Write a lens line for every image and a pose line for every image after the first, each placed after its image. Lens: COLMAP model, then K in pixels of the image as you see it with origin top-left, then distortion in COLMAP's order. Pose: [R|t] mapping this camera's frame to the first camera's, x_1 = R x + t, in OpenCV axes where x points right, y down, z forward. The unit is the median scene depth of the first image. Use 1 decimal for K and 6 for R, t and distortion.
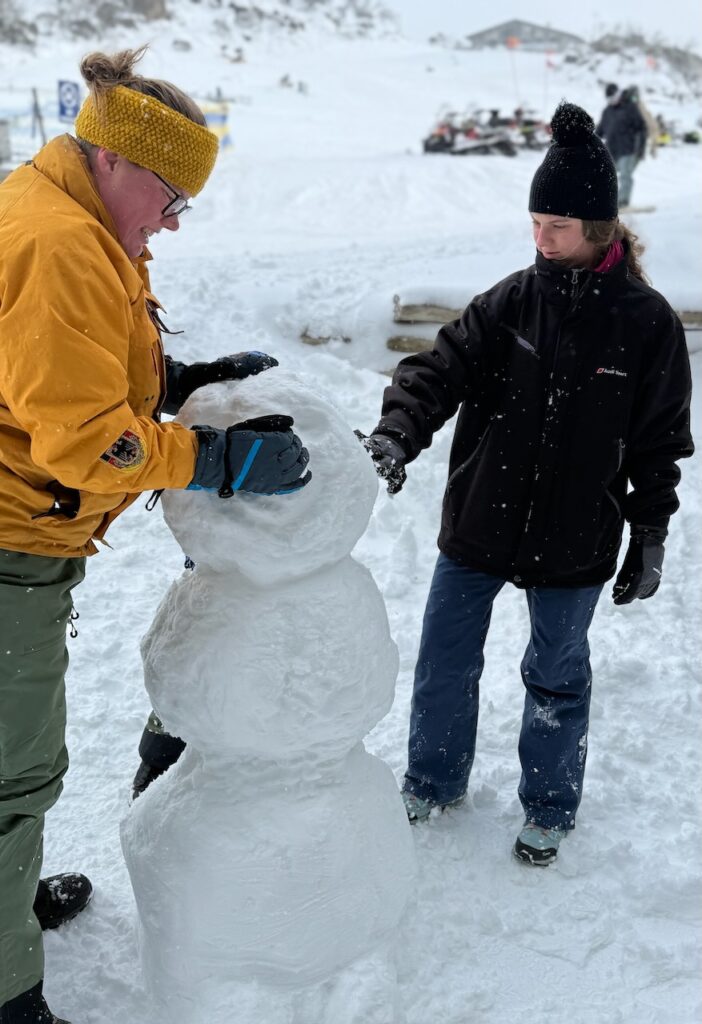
lens RADIAL K [[1162.9, 0, 350.8], [0, 1162.9, 511.7], [0, 0, 1]] dist [0.014162, 0.000000]
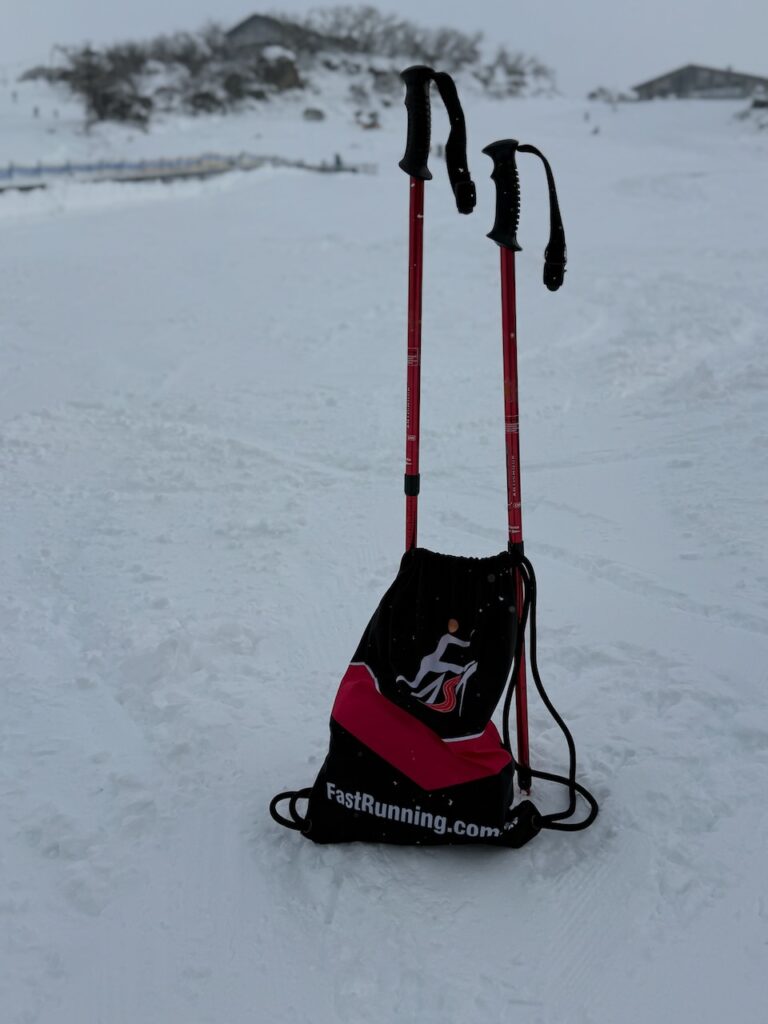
lens RADIAL K [[983.7, 0, 384.0], [0, 983.7, 512.2], [0, 0, 1]] dist [-0.005256, 0.000000]
pose [[0.991494, -0.002345, -0.130128, 0.009196], [0.000908, 0.999938, -0.011102, -0.078183], [0.130146, 0.010889, 0.991435, 0.242356]]
